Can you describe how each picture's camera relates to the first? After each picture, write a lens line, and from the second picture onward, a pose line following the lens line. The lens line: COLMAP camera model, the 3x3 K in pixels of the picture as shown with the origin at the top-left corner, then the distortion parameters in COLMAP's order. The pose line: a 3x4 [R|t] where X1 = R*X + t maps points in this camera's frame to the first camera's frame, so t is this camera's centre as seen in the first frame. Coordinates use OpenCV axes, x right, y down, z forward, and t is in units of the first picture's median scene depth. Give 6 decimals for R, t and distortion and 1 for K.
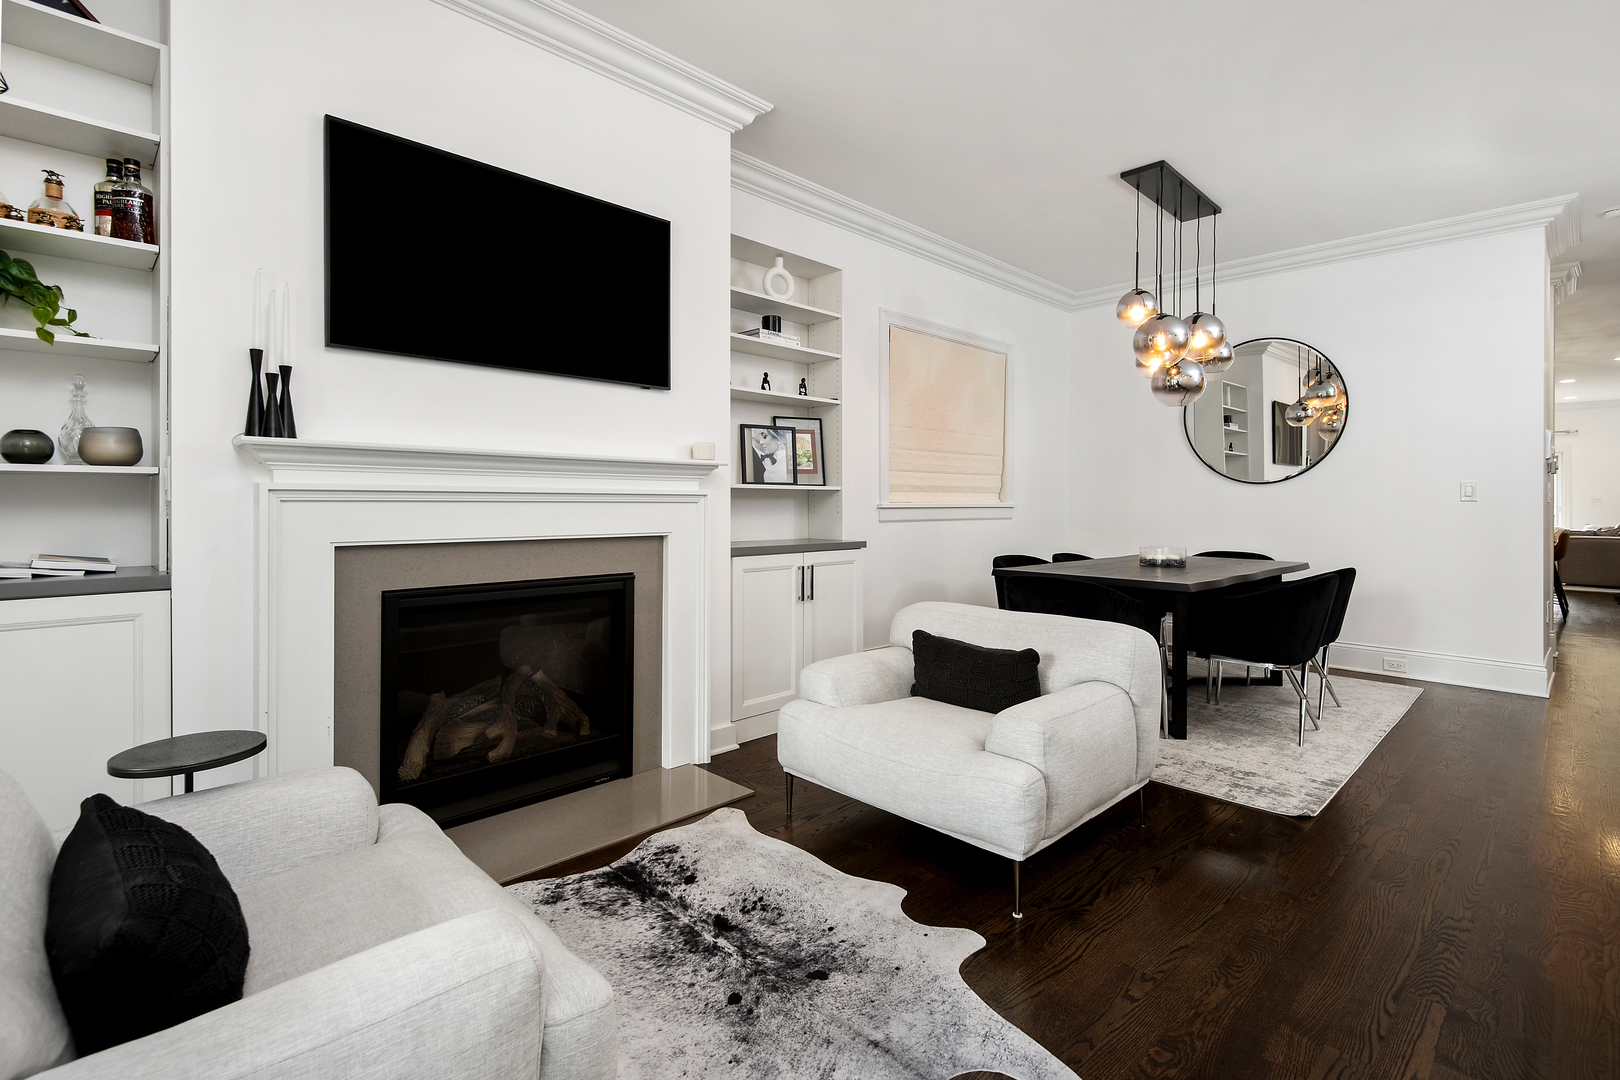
lens RADIAL K [[784.0, 0, 782.5], [0, 784.0, 501.0], [0, 0, 1]] dist [0.032050, -0.004790]
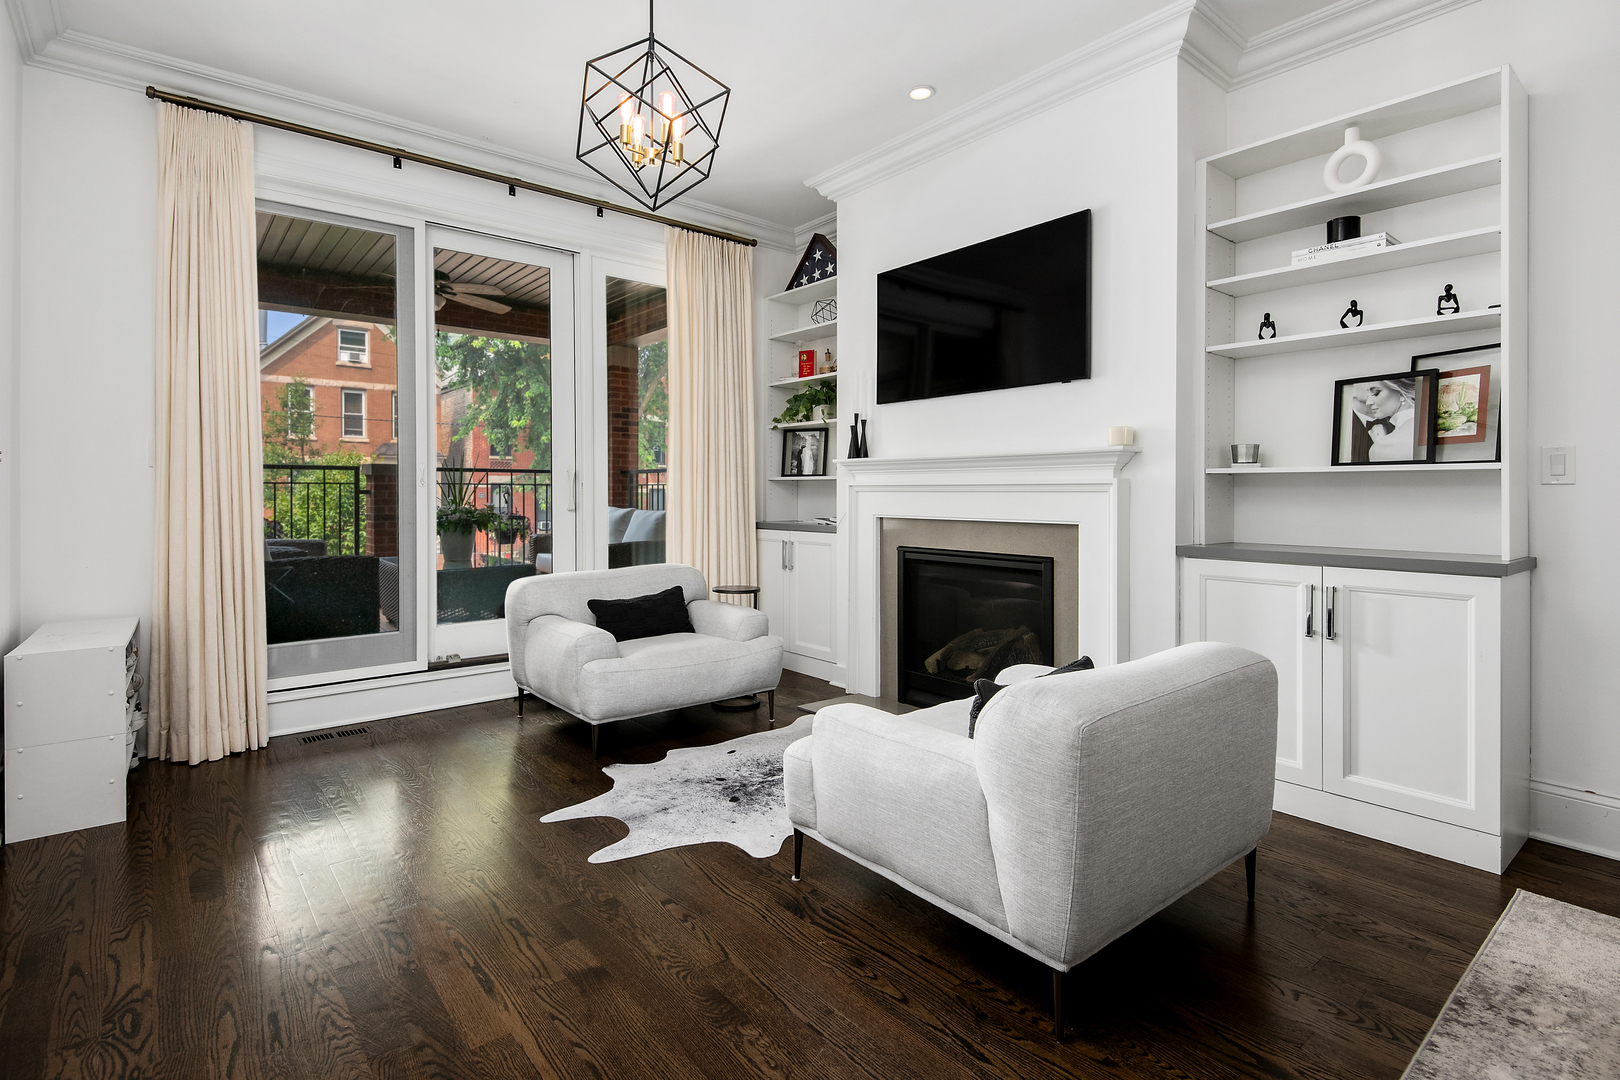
lens RADIAL K [[784.0, 0, 795.4], [0, 784.0, 497.2], [0, 0, 1]] dist [0.032050, -0.004790]
pose [[-0.099275, -0.001242, -0.995059, 0.823900], [-0.003559, 0.999993, -0.000894, 0.010317], [0.995054, 0.003452, -0.099279, 0.677068]]
